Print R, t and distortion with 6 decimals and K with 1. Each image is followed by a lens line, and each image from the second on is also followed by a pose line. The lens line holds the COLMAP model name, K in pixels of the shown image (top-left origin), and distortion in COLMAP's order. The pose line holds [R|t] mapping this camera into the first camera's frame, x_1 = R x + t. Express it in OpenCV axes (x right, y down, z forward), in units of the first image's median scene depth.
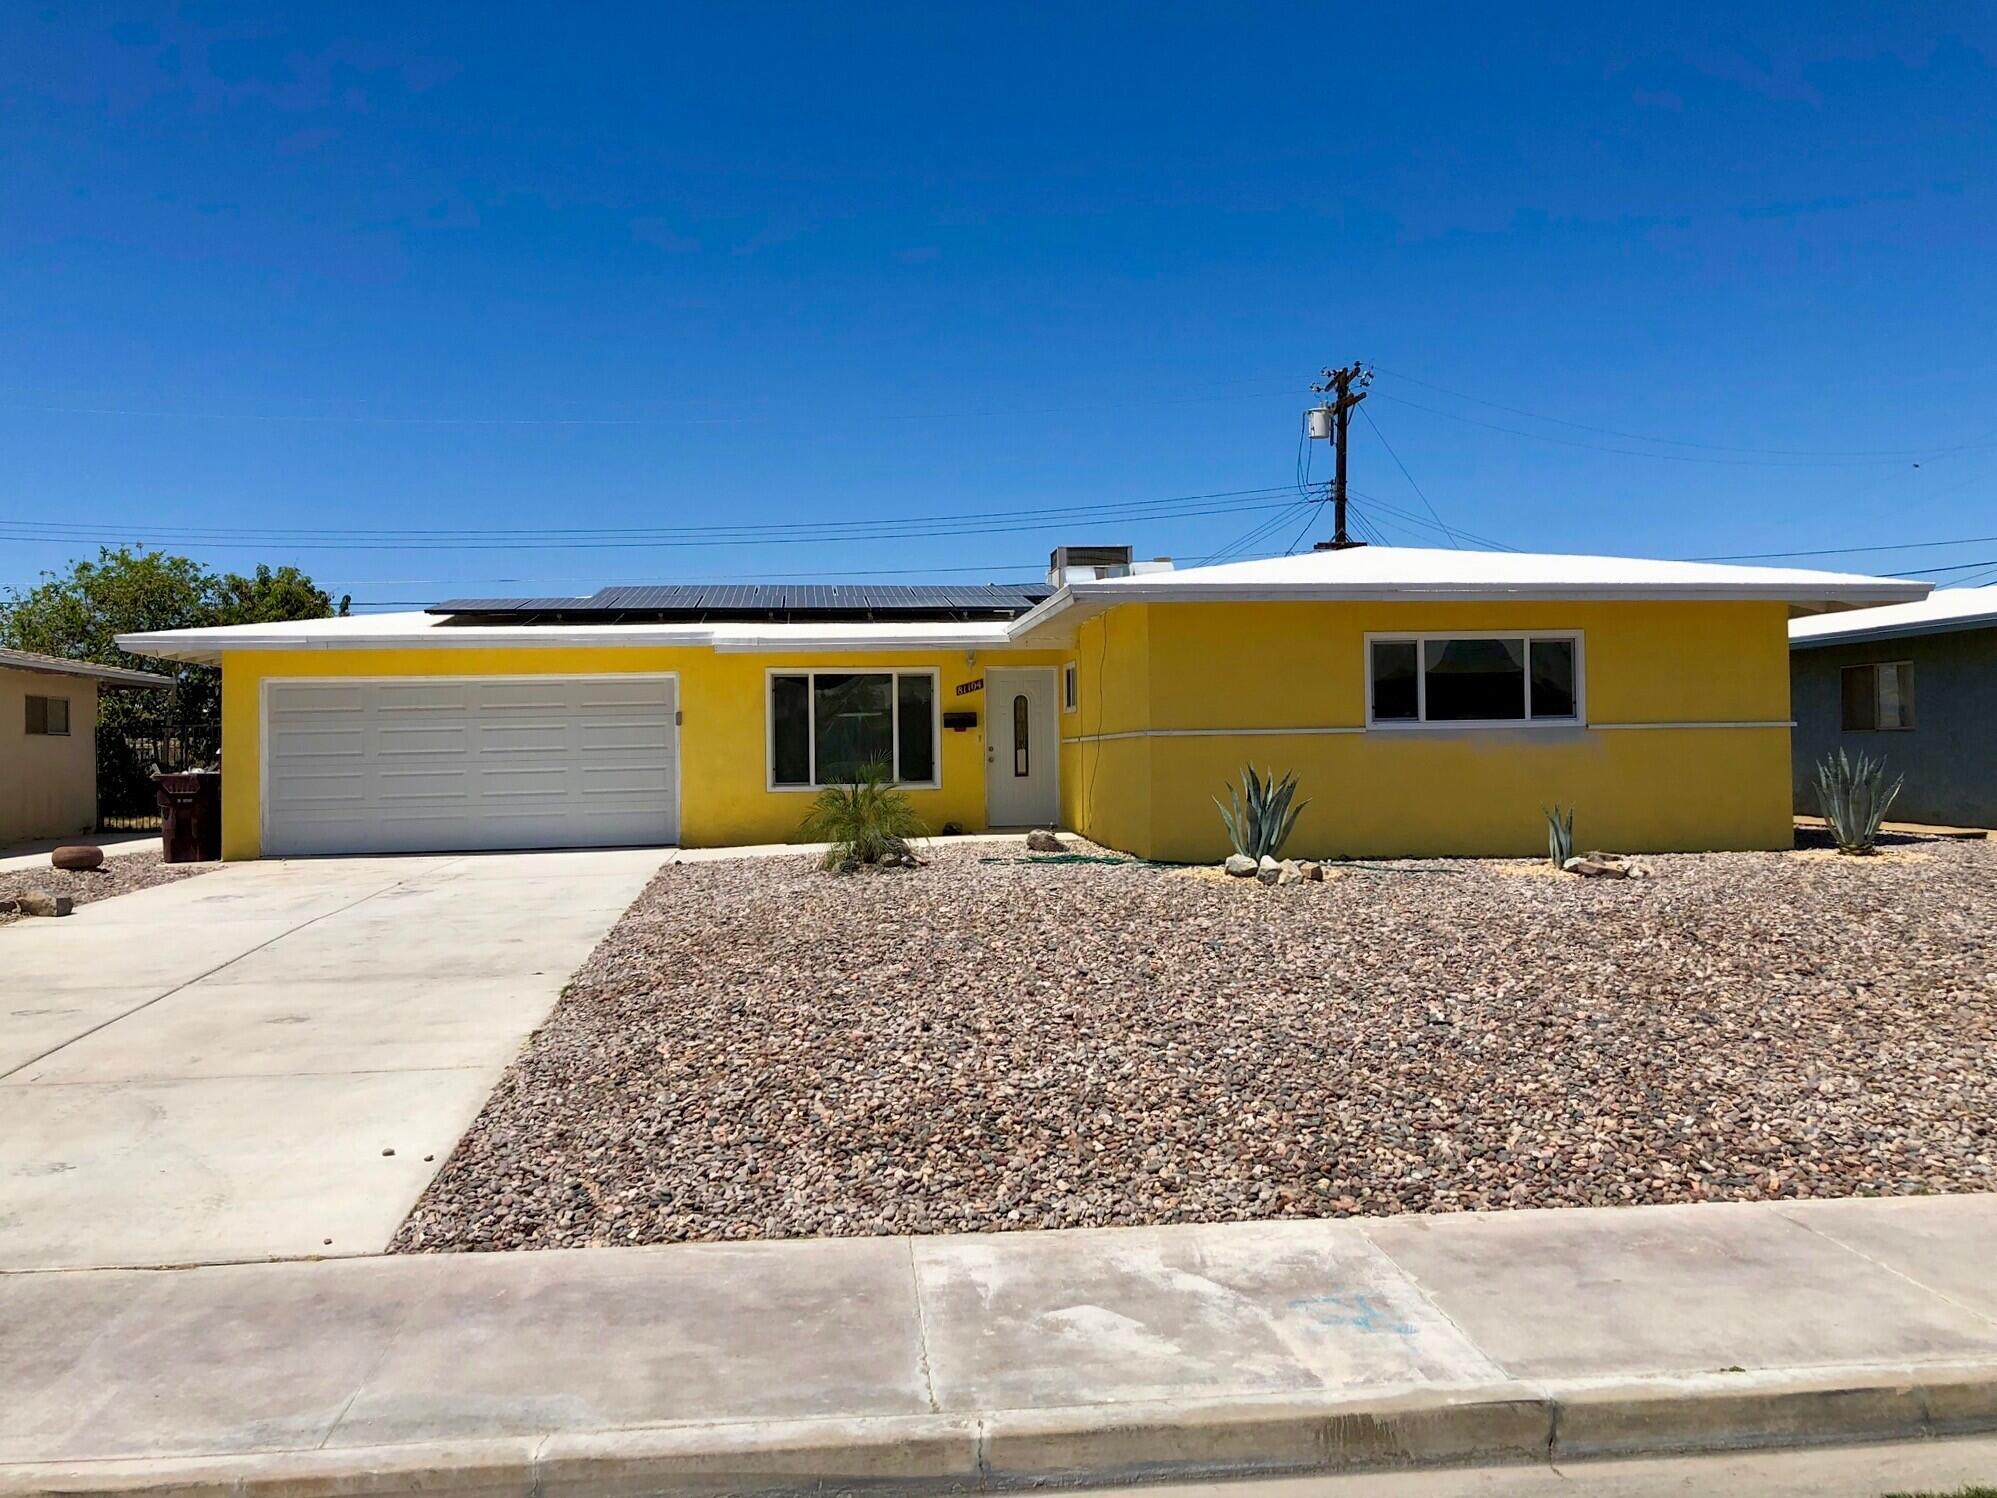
lens RADIAL K [[1689.4, 0, 998.5], [0, 1689.4, 749.0], [0, 0, 1]] dist [0.045101, -0.003242]
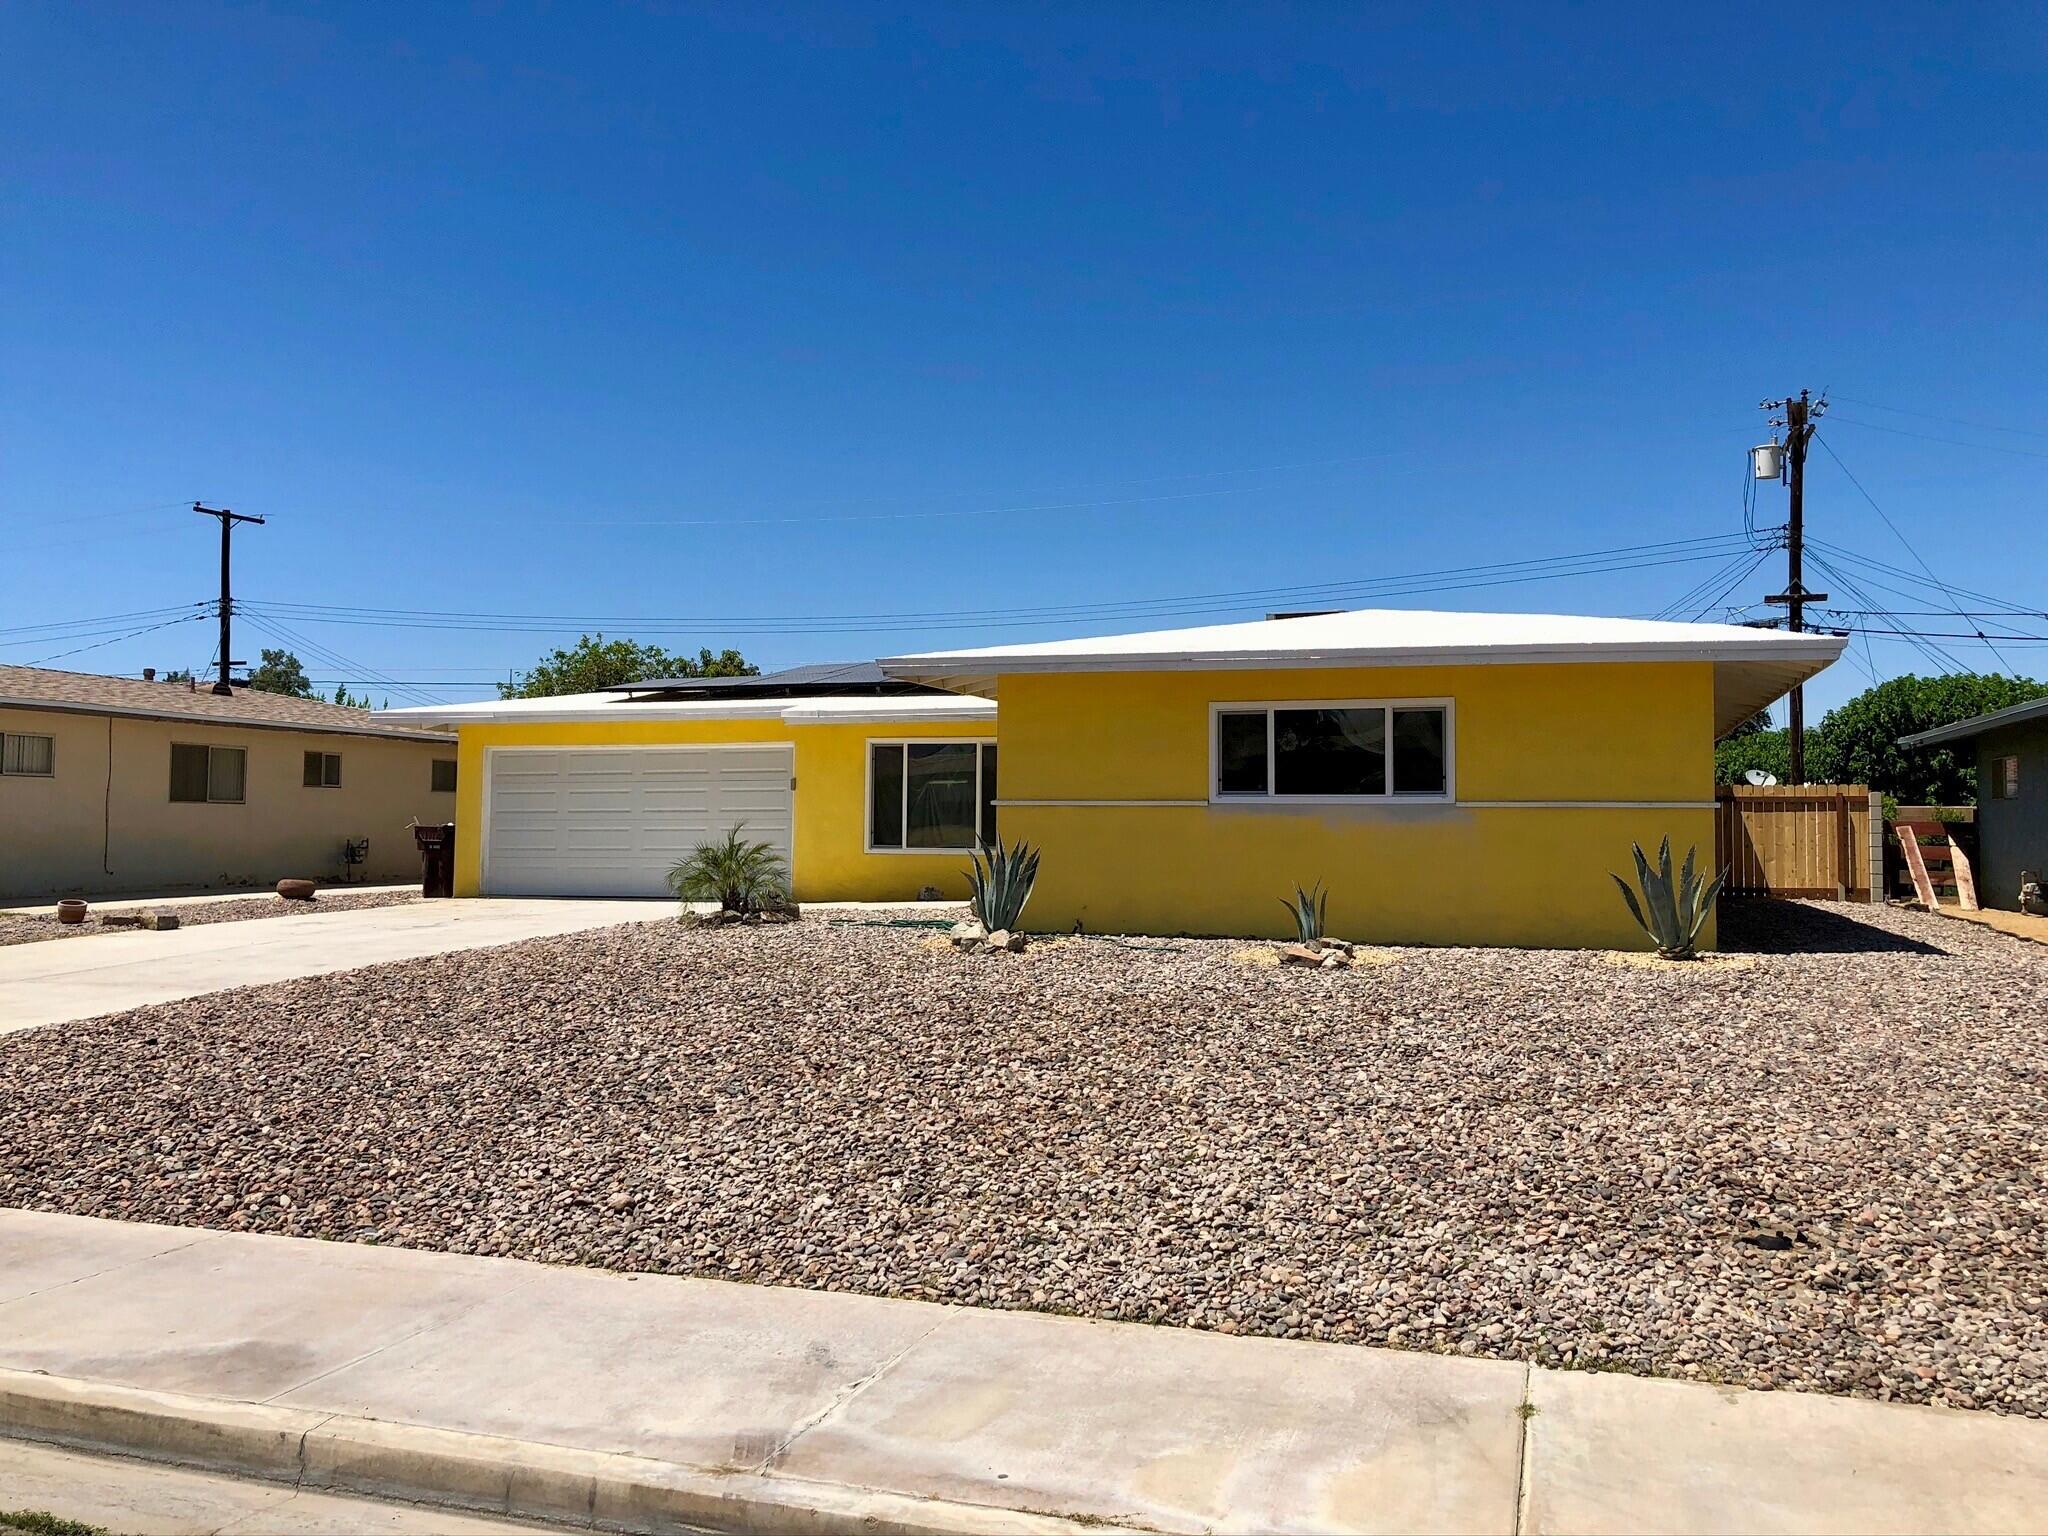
lens RADIAL K [[1680.3, 0, 1024.0], [0, 1680.3, 768.0], [0, 0, 1]] dist [0.019485, -0.004865]
pose [[0.911598, 0.006838, -0.411025, 0.405987], [-0.018061, 0.999562, -0.023427, -0.005612], [0.410685, 0.028780, 0.911323, 0.065079]]
